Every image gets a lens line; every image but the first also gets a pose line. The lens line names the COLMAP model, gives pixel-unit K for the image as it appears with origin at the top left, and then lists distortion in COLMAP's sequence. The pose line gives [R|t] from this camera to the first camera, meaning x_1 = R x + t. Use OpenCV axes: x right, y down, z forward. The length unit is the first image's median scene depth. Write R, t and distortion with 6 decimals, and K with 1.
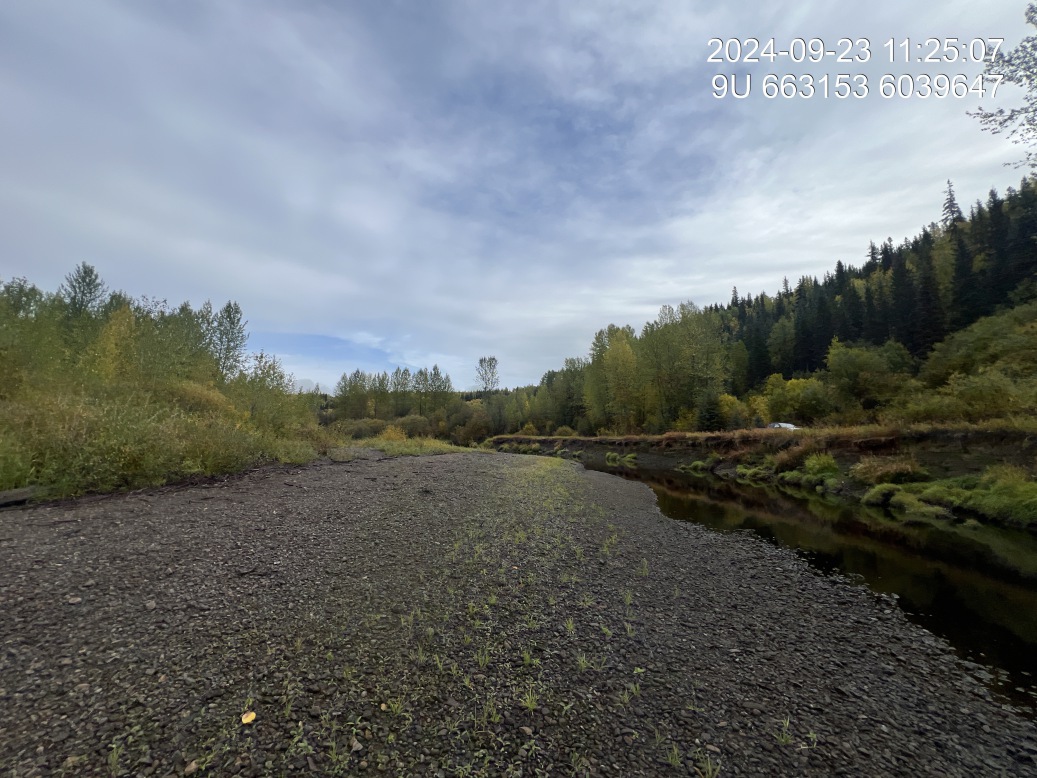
lens RADIAL K [[411.9, 0, 517.0], [0, 411.9, 388.1], [0, 0, 1]] dist [-0.003691, 0.002046]
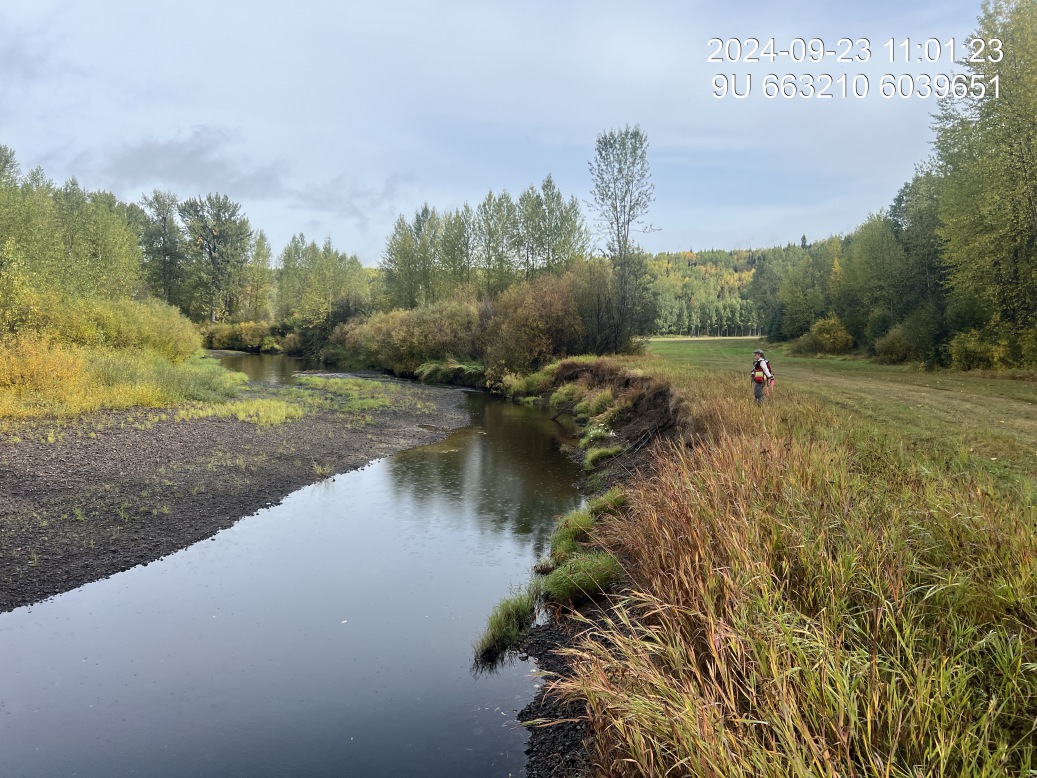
lens RADIAL K [[771.9, 0, 522.9], [0, 771.9, 392.3], [0, 0, 1]] dist [0.041602, -0.011156]
pose [[0.895828, 0.031123, -0.443309, 0.254652], [0.050436, 0.983979, 0.171001, 0.044820], [0.441529, -0.175546, 0.879907, 0.547560]]
